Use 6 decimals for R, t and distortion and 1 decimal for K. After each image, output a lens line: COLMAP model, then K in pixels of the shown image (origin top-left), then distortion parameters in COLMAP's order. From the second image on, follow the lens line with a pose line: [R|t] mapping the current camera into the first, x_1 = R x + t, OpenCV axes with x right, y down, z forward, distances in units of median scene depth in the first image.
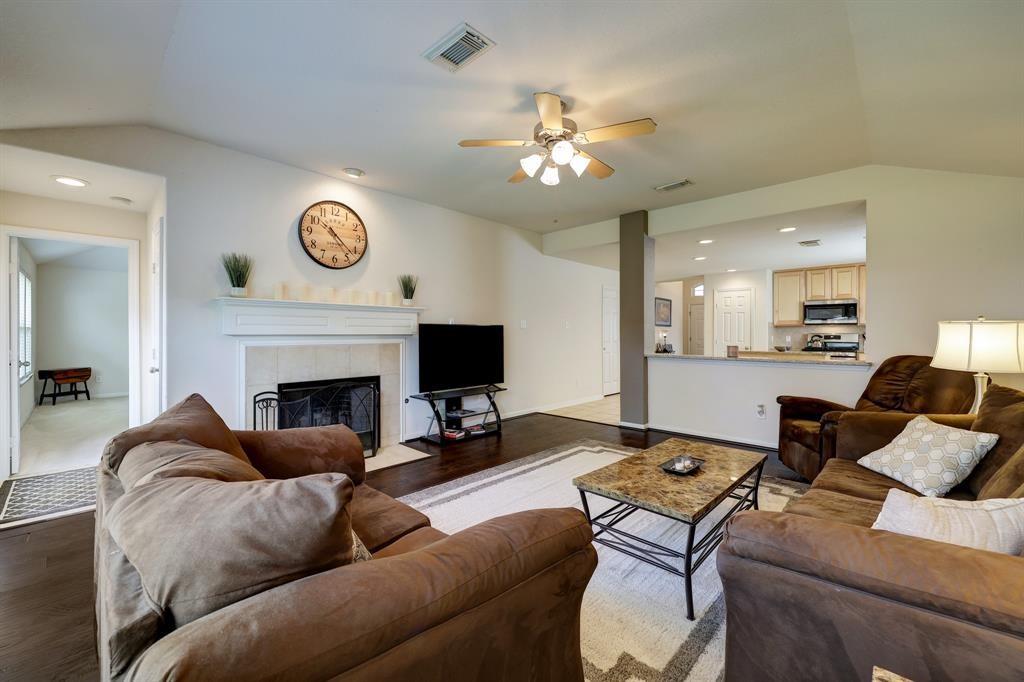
lens RADIAL K [[412.5, 0, 515.5], [0, 412.5, 330.4], [0, 0, 1]] dist [-0.000070, 0.000269]
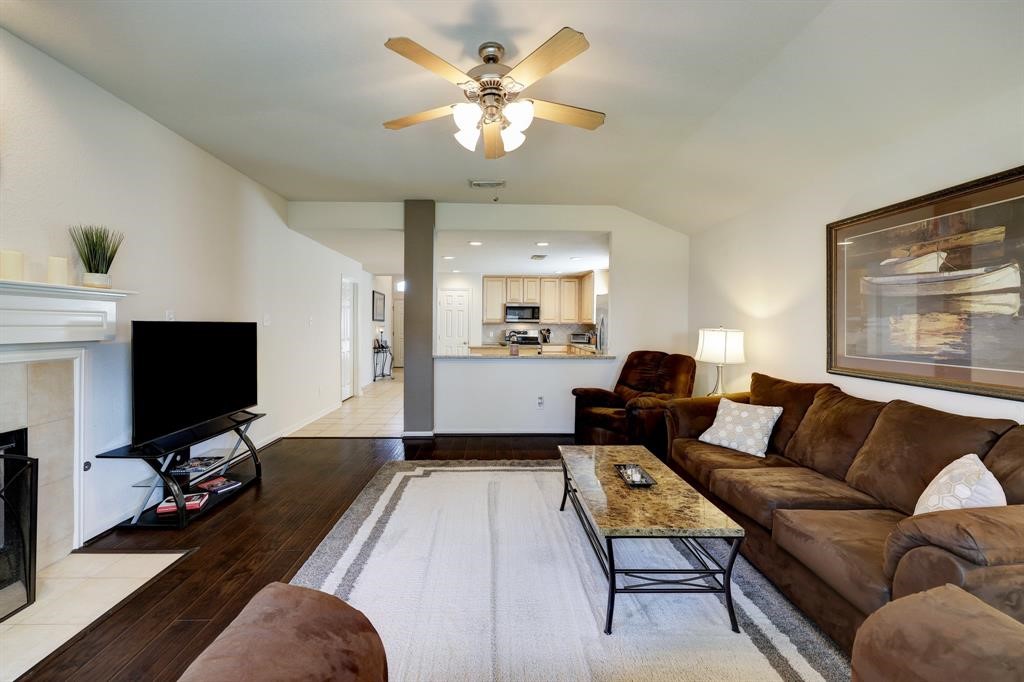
lens RADIAL K [[412.5, 0, 503.1], [0, 412.5, 323.3], [0, 0, 1]] dist [-0.000070, 0.000269]
pose [[0.710228, 0.009452, 0.703908, -0.262314], [-0.012490, 0.999922, -0.000824, -0.018062], [-0.703861, -0.008207, 0.710291, 0.258157]]
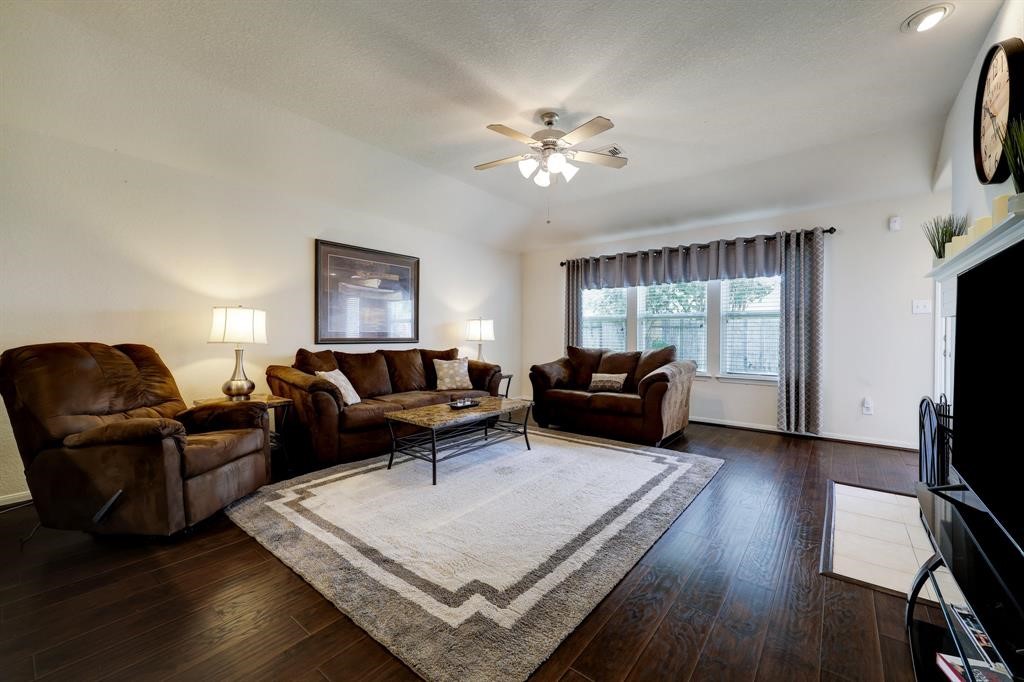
lens RADIAL K [[412.5, 0, 511.4], [0, 412.5, 338.2], [0, 0, 1]] dist [-0.000070, 0.000269]
pose [[-0.997400, -0.001172, -0.072051, 0.172606], [-0.001481, 0.999990, 0.004232, 0.034324], [0.072046, 0.004328, -0.997392, 1.284539]]
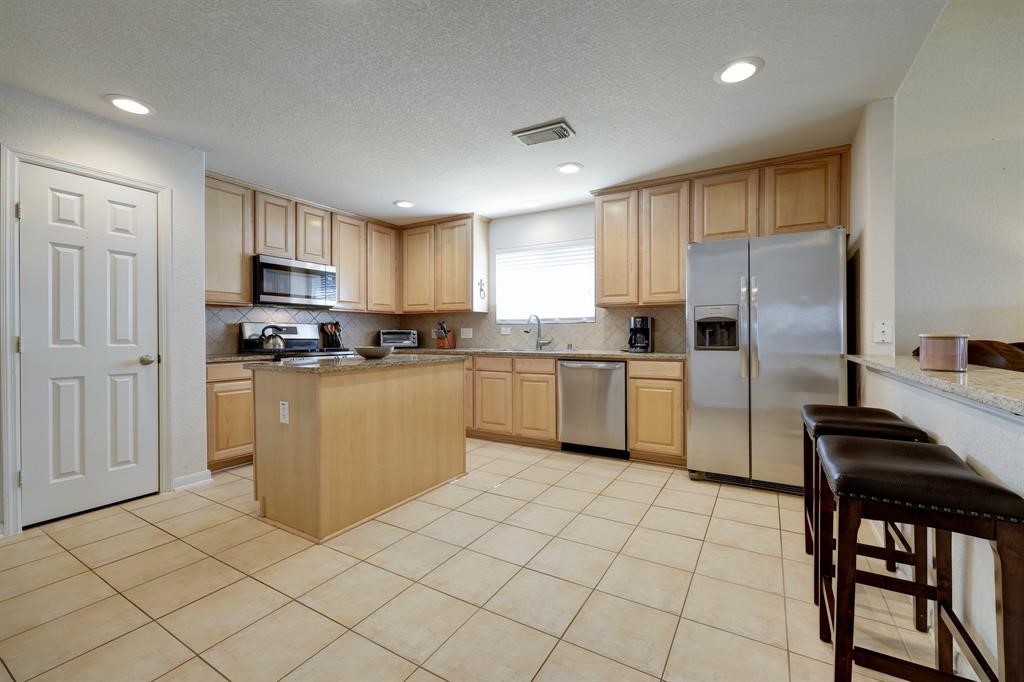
lens RADIAL K [[412.5, 0, 516.8], [0, 412.5, 336.8], [0, 0, 1]] dist [-0.000070, 0.000269]
pose [[-0.225507, -0.005882, 0.974224, 0.293954], [-0.001170, 0.999983, 0.005767, 0.036971], [-0.974241, 0.000160, -0.225510, 1.409570]]
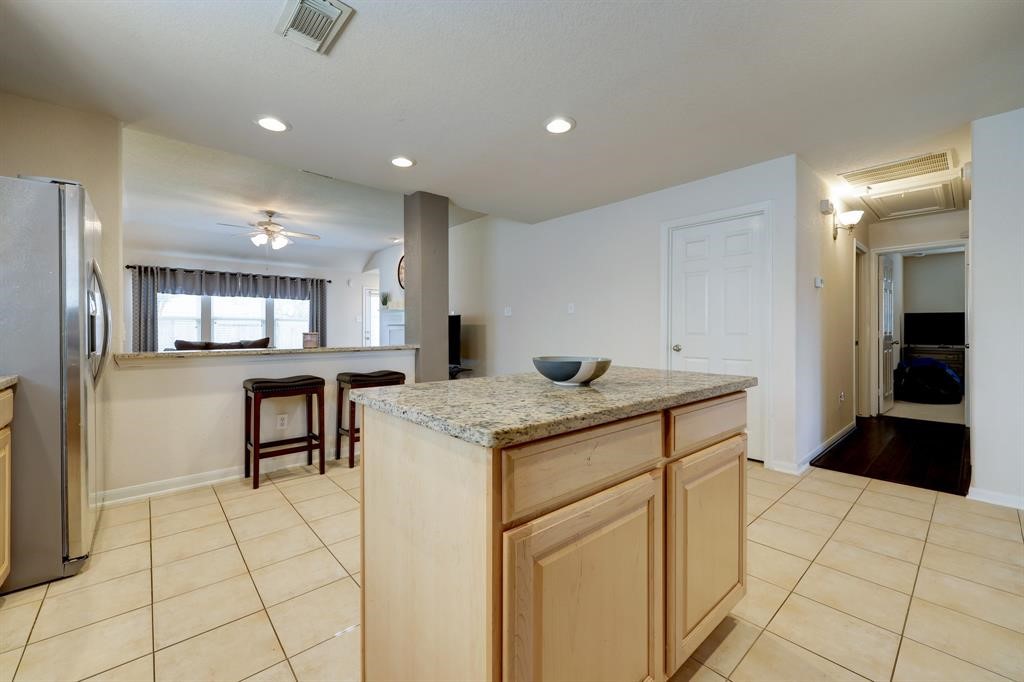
lens RADIAL K [[412.5, 0, 515.8], [0, 412.5, 327.1], [0, 0, 1]] dist [-0.000070, 0.000269]
pose [[-0.079454, -0.004479, -0.996828, 1.260519], [0.006618, 0.999966, -0.005020, 0.032879], [0.996817, -0.006996, -0.079422, 1.462783]]
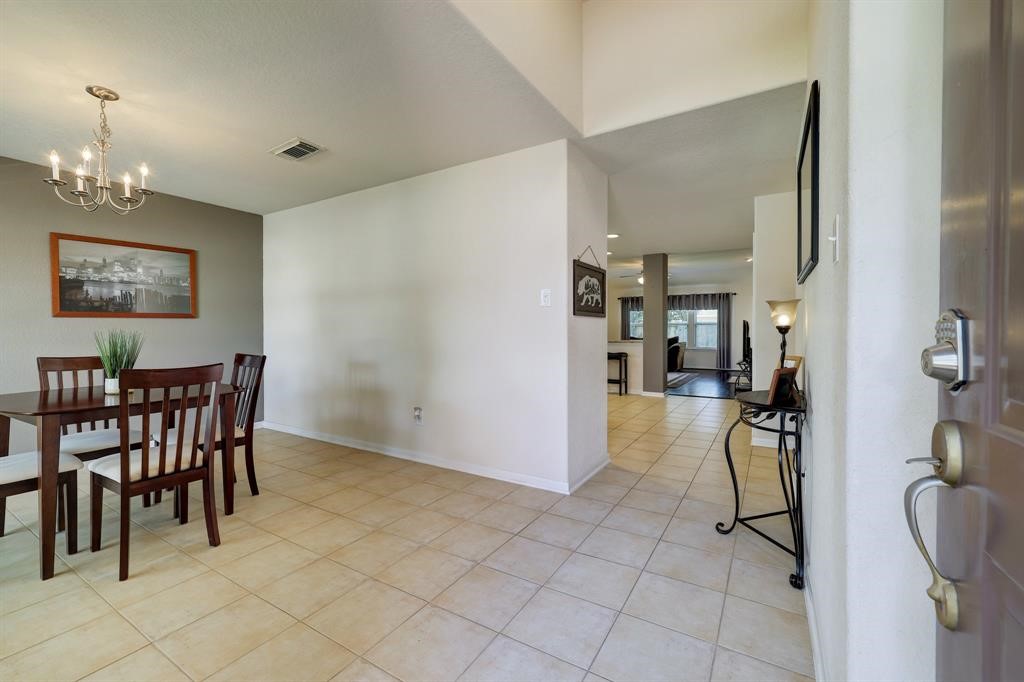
lens RADIAL K [[412.5, 0, 494.1], [0, 412.5, 335.2], [0, 0, 1]] dist [-0.000070, 0.000269]
pose [[-0.988865, -0.000030, -0.148818, 1.166639], [-0.000616, 0.999992, 0.003891, 0.039779], [0.148817, 0.003939, -0.988857, 2.613757]]
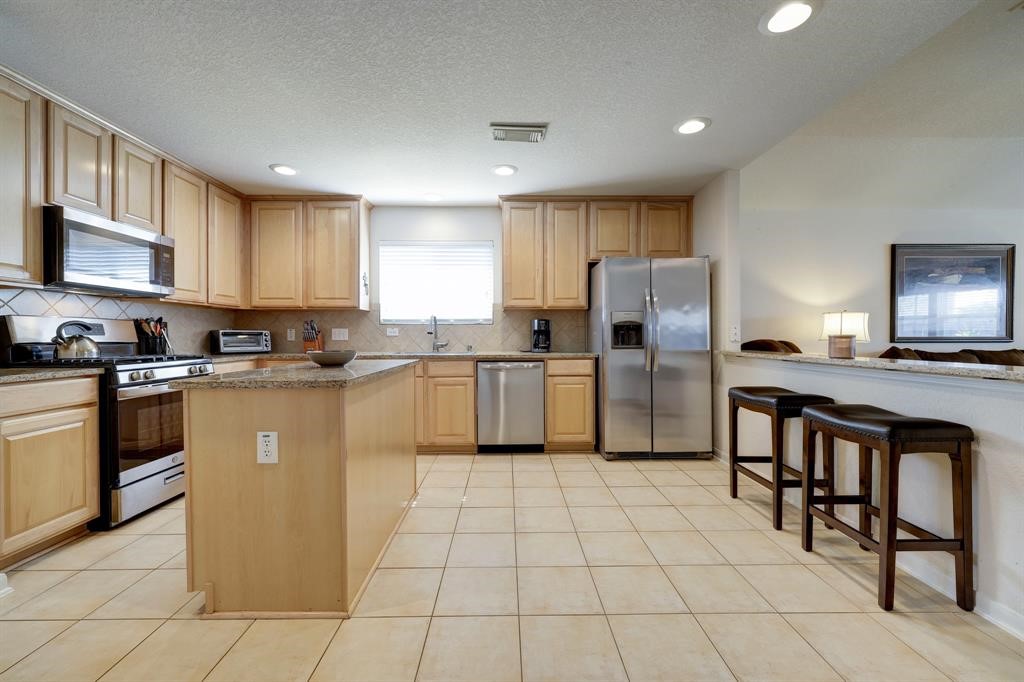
lens RADIAL K [[412.5, 0, 505.1], [0, 412.5, 336.4], [0, 0, 1]] dist [-0.000070, 0.000269]
pose [[-0.689753, -0.000369, 0.724045, 0.461148], [-0.000525, 1.000000, 0.000009, 0.038666], [-0.724045, -0.000374, -0.689753, 1.673296]]
